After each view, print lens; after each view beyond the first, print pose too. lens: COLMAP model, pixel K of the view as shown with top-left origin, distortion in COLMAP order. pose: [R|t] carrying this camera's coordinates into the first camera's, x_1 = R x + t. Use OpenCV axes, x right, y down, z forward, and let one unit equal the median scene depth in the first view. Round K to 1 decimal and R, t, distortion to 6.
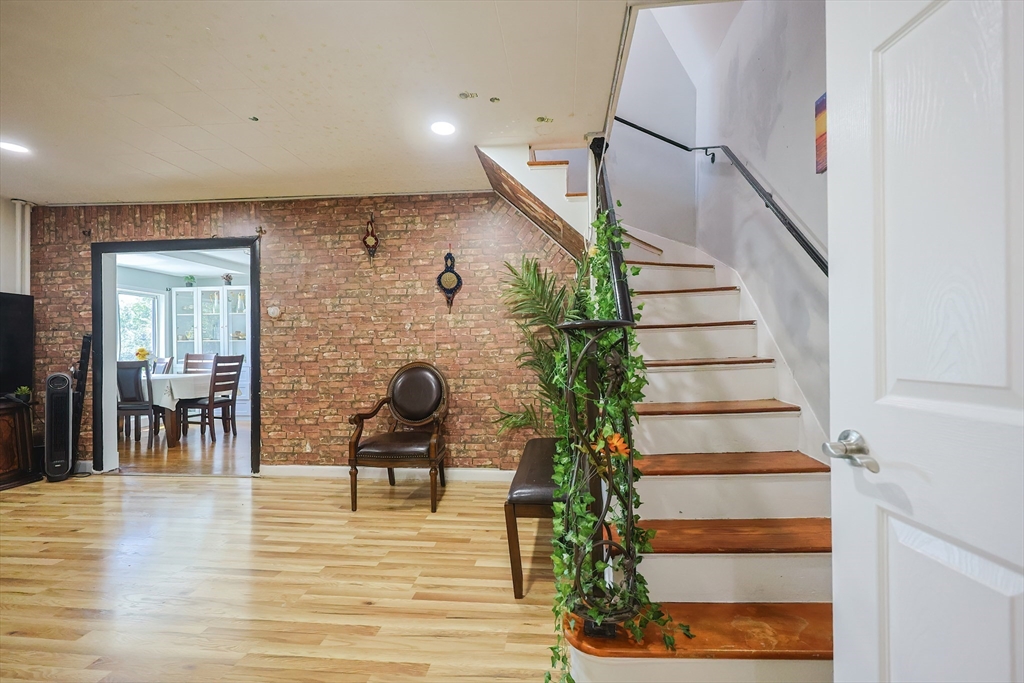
lens RADIAL K [[438.0, 0, 530.4], [0, 438.0, 348.5], [0, 0, 1]] dist [-0.000383, 0.000710]
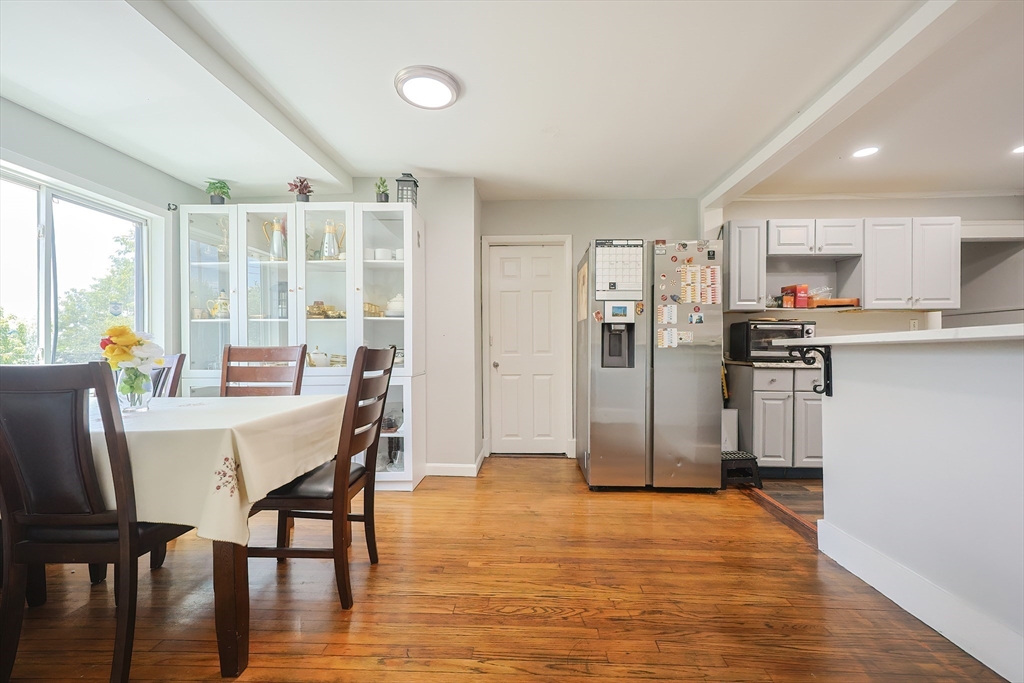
lens RADIAL K [[427.4, 0, 520.3], [0, 427.4, 346.6], [0, 0, 1]] dist [0.003514, 0.001082]
pose [[0.999453, 0.000692, 0.033056, -0.834446], [-0.000482, 0.999980, -0.006363, 0.024261], [-0.033060, 0.006343, 0.999433, 0.938988]]
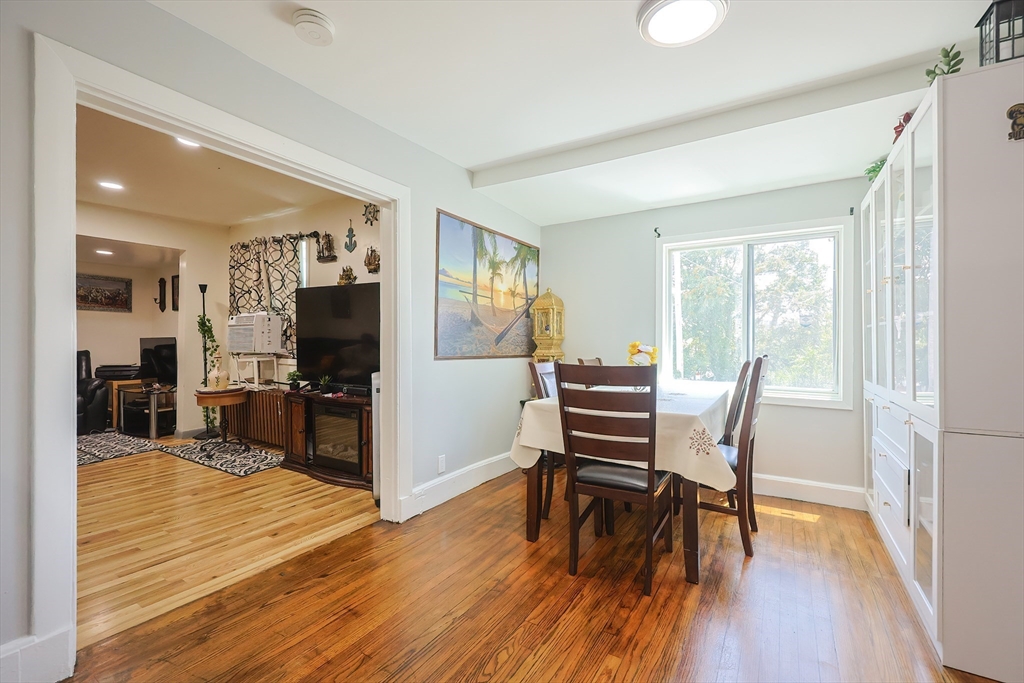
lens RADIAL K [[438.0, 0, 510.7], [0, 438.0, 343.0], [0, 0, 1]] dist [-0.000383, 0.000710]
pose [[-0.472504, 0.010739, -0.881263, -0.474639], [-0.002177, 0.999908, 0.013352, -0.009264], [0.881326, 0.008227, -0.472437, 1.578886]]
